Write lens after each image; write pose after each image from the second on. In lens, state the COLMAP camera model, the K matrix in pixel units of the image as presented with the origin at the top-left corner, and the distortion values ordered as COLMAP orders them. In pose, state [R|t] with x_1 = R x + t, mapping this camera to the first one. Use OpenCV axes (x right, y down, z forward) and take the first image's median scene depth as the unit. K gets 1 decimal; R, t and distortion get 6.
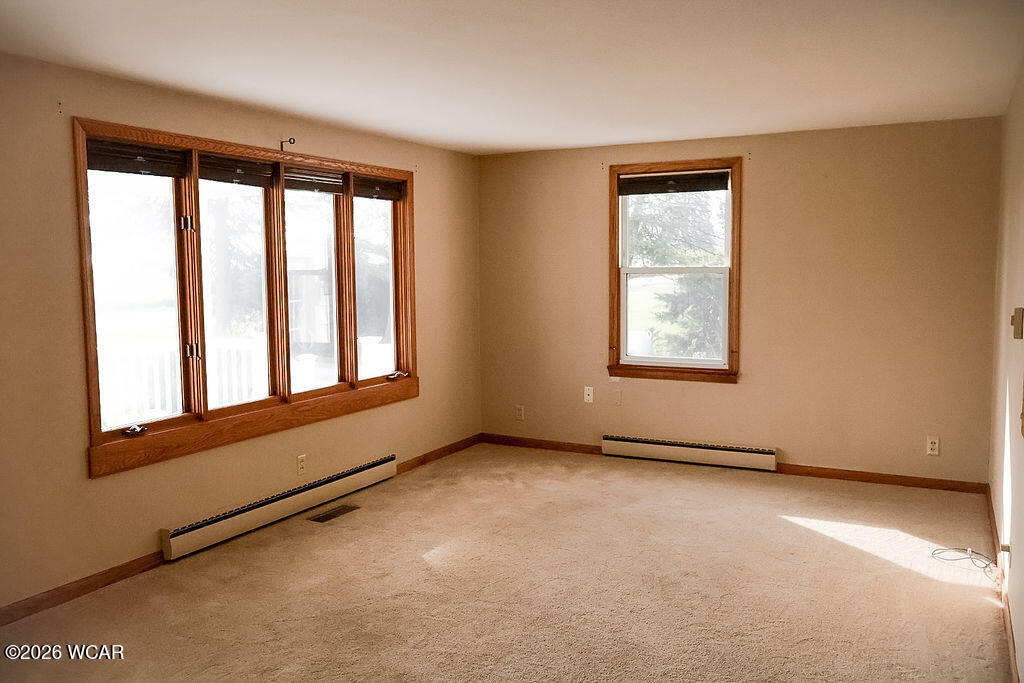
lens RADIAL K [[857.0, 0, 514.5], [0, 857.0, 343.0], [0, 0, 1]] dist [-0.001023, -0.002063]
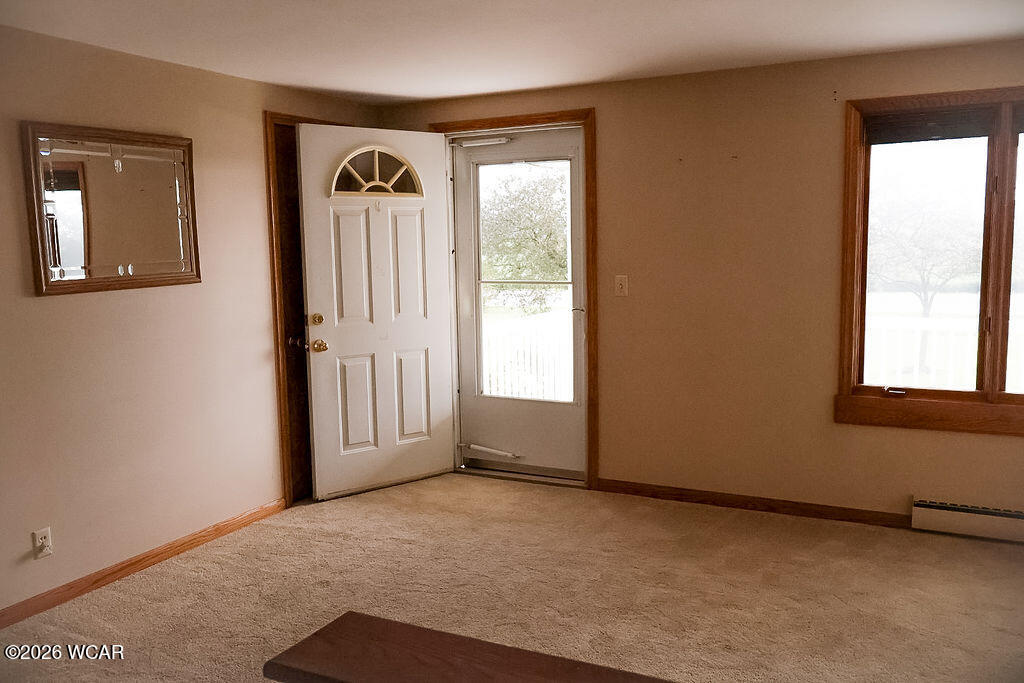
lens RADIAL K [[857.0, 0, 514.5], [0, 857.0, 343.0], [0, 0, 1]] dist [-0.001023, -0.002063]
pose [[-0.005493, 0.128867, -0.991647, 0.603614], [-0.070602, 0.989137, 0.128932, -0.060490], [0.997489, 0.070721, 0.003665, 0.548283]]
